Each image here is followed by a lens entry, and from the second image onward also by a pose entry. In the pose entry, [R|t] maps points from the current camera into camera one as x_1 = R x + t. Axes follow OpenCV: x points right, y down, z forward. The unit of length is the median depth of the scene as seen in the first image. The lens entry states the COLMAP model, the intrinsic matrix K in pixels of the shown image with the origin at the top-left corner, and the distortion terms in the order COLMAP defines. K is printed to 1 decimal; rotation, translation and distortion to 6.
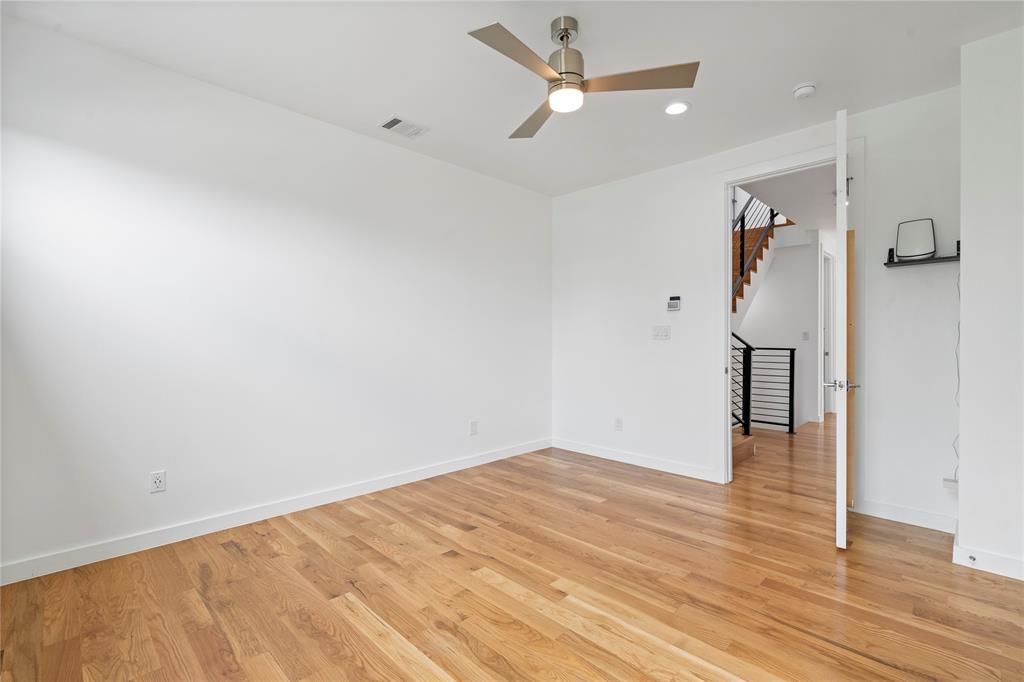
lens RADIAL K [[465.4, 0, 510.9], [0, 465.4, 341.9], [0, 0, 1]] dist [-0.004380, 0.002894]
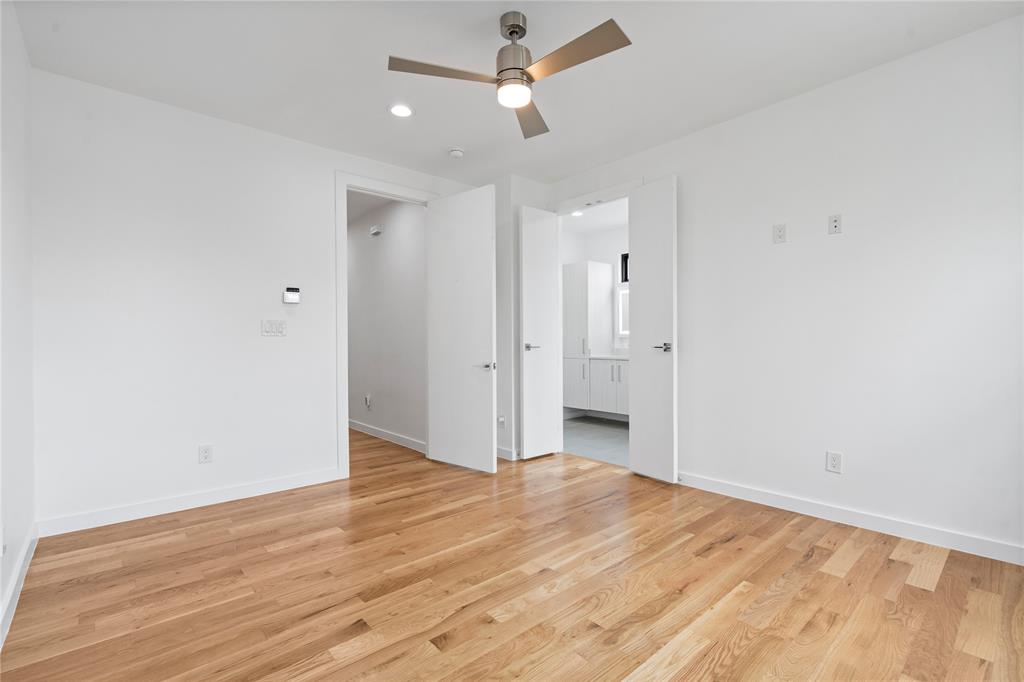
lens RADIAL K [[465.4, 0, 514.5], [0, 465.4, 340.5], [0, 0, 1]] dist [-0.004380, 0.002894]
pose [[0.056294, 0.003672, 0.998408, -0.727523], [0.010656, 0.999934, -0.004279, 0.016501], [-0.998357, 0.010880, 0.056251, 0.767937]]
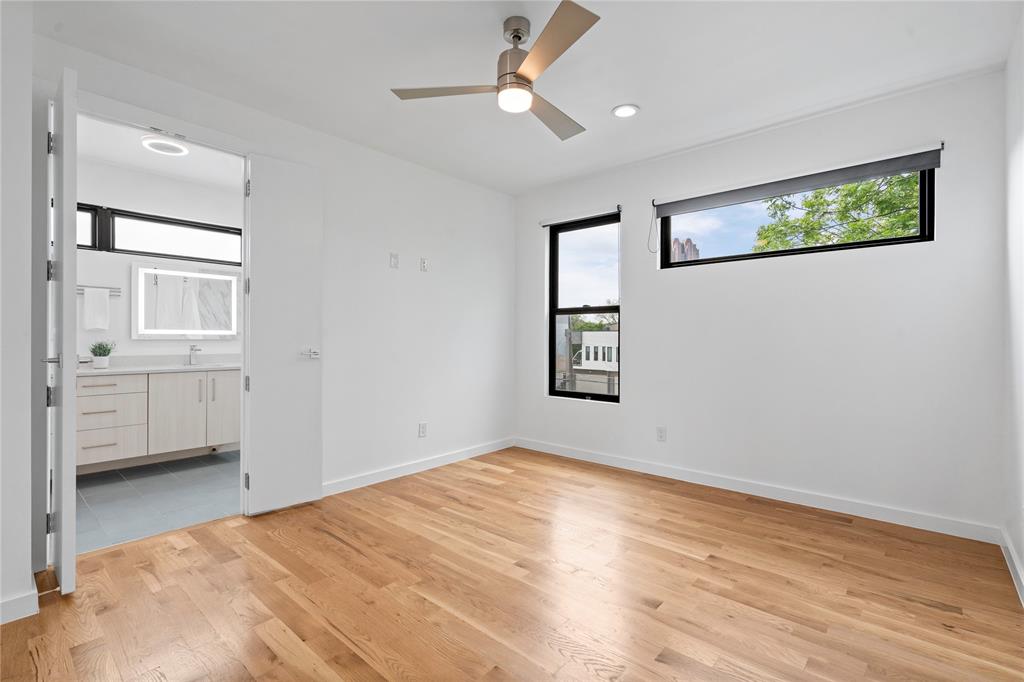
lens RADIAL K [[465.4, 0, 512.1], [0, 465.4, 337.7], [0, 0, 1]] dist [-0.004380, 0.002894]
pose [[-0.997718, -0.000823, -0.067520, 0.155324], [-0.001206, 0.999983, 0.005626, -0.011930], [0.067514, 0.005695, -0.997702, 1.619347]]
